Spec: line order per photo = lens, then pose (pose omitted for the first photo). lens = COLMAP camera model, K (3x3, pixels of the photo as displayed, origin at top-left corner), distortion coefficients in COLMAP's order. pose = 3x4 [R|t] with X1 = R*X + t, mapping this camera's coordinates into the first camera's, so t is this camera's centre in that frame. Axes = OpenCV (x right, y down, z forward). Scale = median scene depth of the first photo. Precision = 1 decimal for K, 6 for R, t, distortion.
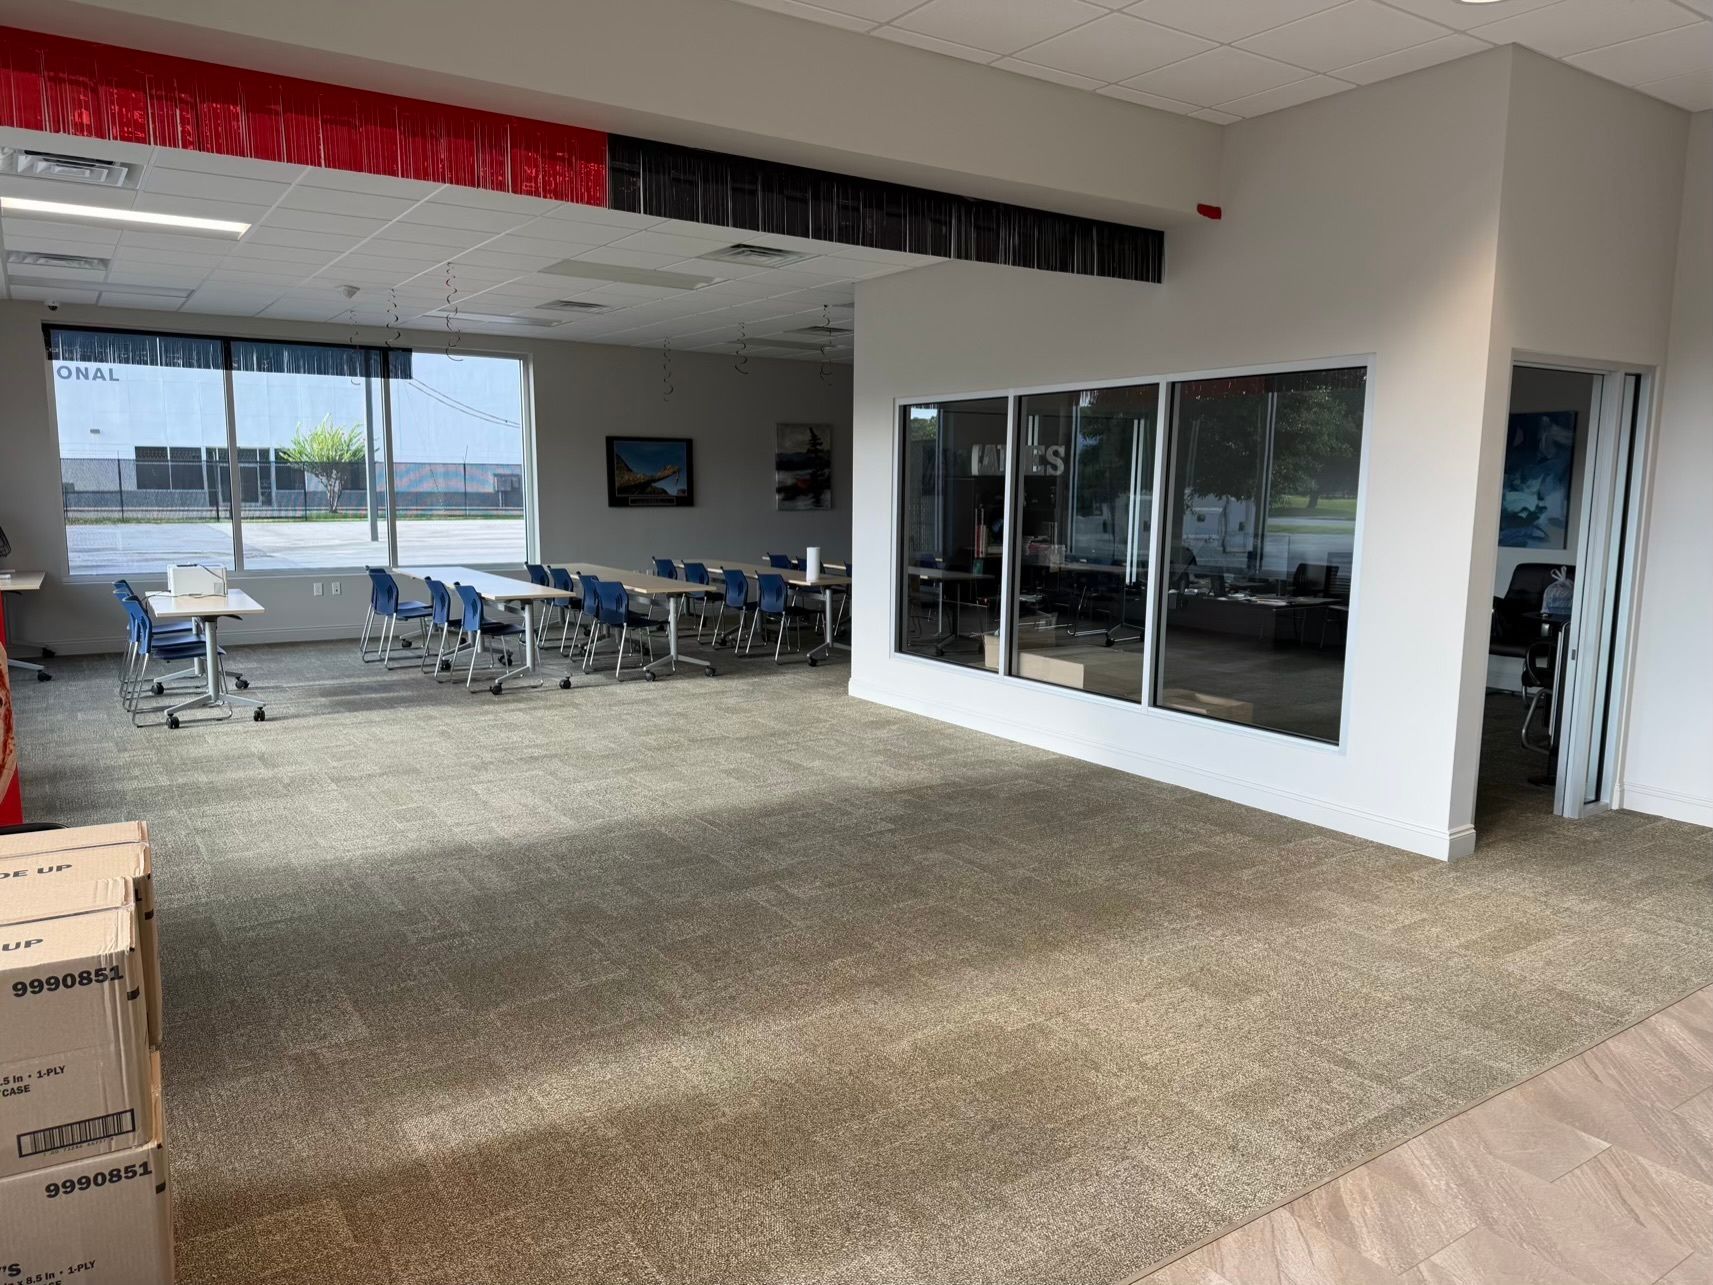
lens RADIAL K [[1214.7, 0, 856.2], [0, 1214.7, 646.7], [0, 0, 1]] dist [-0.003681, -0.002281]
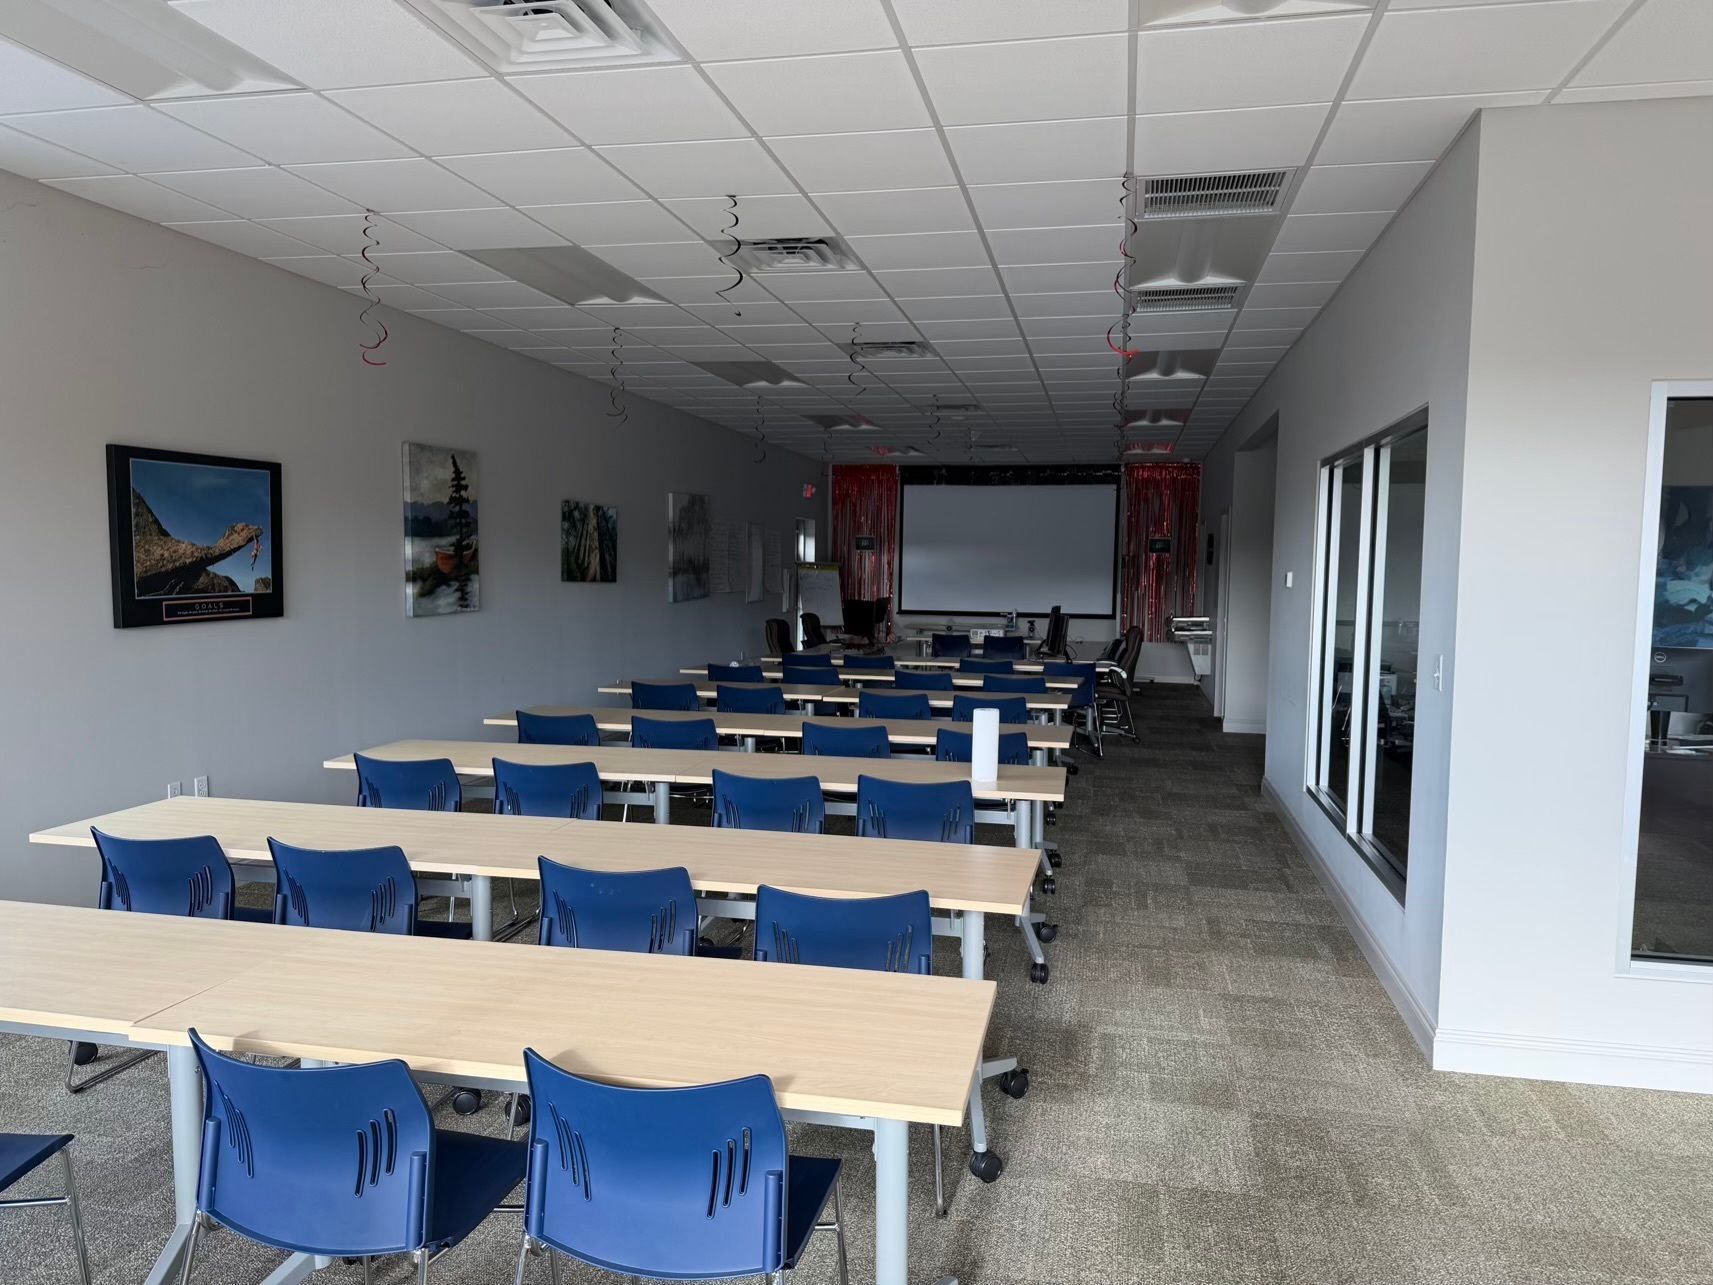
lens RADIAL K [[1214.7, 0, 861.8], [0, 1214.7, 643.8], [0, 0, 1]] dist [-0.003681, -0.002281]
pose [[0.703450, -0.049092, 0.709047, -0.299781], [0.087946, 0.995957, -0.018295, -0.079287], [-0.705283, 0.075228, 0.704924, 0.543584]]
